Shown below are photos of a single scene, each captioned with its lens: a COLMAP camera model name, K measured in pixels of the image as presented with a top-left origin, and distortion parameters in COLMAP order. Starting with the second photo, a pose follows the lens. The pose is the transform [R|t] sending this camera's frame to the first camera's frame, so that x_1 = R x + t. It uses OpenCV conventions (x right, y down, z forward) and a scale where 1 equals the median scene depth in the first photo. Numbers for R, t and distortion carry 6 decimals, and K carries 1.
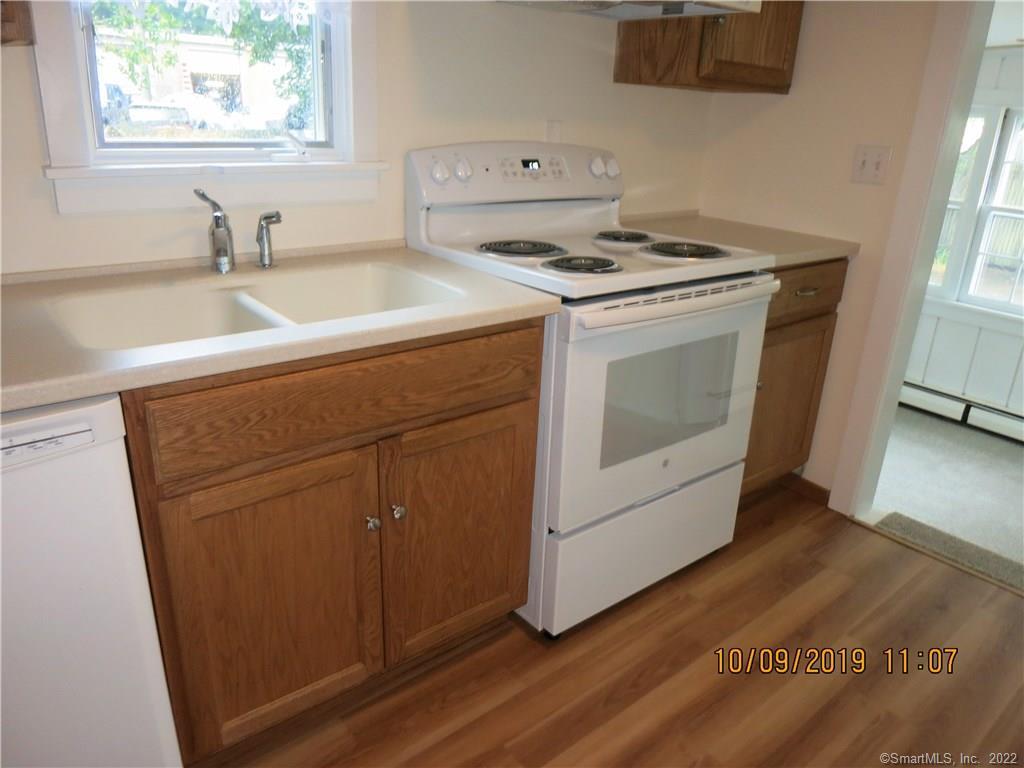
lens RADIAL K [[713.4, 0, 512.0], [0, 713.4, 384.0], [0, 0, 1]] dist [-0.054475, -0.000312]
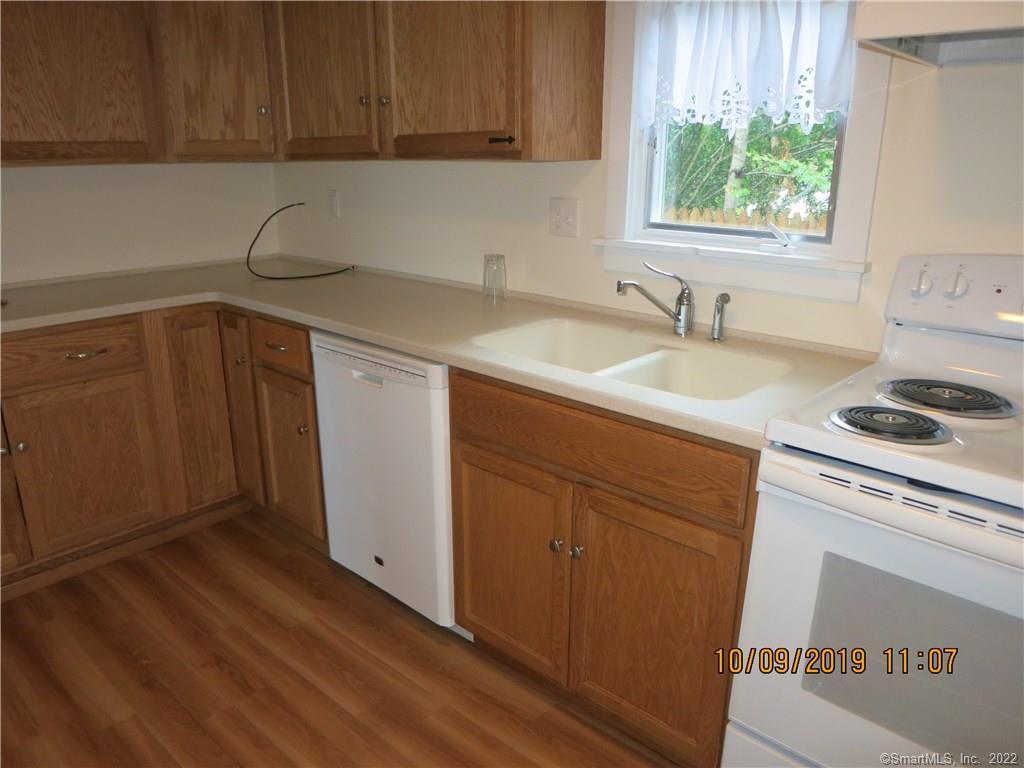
lens RADIAL K [[734.2, 0, 512.0], [0, 734.2, 384.0], [0, 0, 1]] dist [-0.095210, 0.000138]
pose [[0.134081, 0.243929, -0.960479, 0.797944], [-0.349657, 0.918538, 0.184466, -0.221115], [0.927234, 0.311105, 0.208450, 0.532591]]
